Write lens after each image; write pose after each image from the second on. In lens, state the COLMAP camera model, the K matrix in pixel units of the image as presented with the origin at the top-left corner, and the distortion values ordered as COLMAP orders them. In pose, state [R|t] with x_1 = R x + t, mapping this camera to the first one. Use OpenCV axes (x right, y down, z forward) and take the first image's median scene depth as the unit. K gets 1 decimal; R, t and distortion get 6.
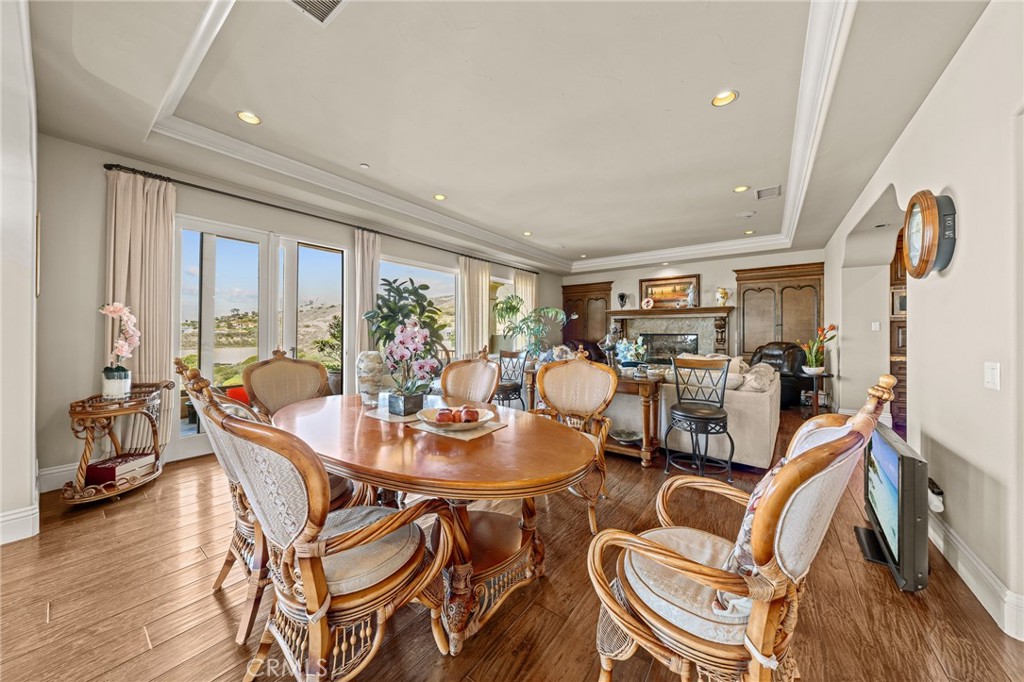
lens RADIAL K [[341.0, 0, 509.3], [0, 341.0, 341.4], [0, 0, 1]] dist [-0.006617, 0.000020]
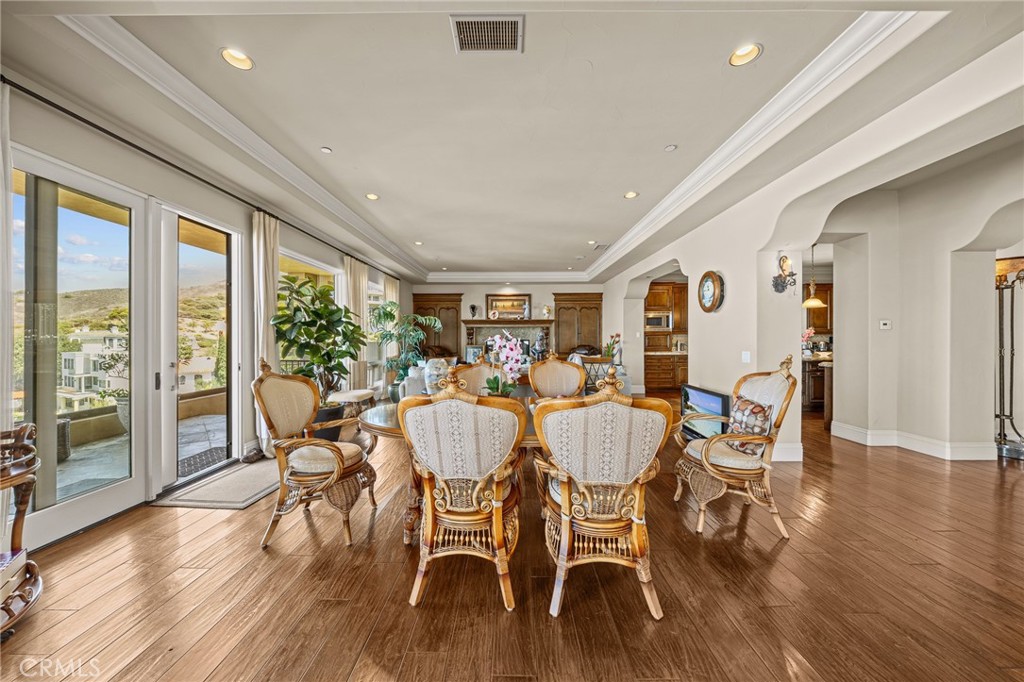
lens RADIAL K [[341.0, 0, 509.3], [0, 341.0, 341.4], [0, 0, 1]] dist [-0.006617, 0.000020]
pose [[0.814928, -0.002070, 0.579558, -0.263825], [0.015709, 0.999705, -0.018518, 0.005949], [-0.579349, 0.024195, 0.814721, -0.005701]]
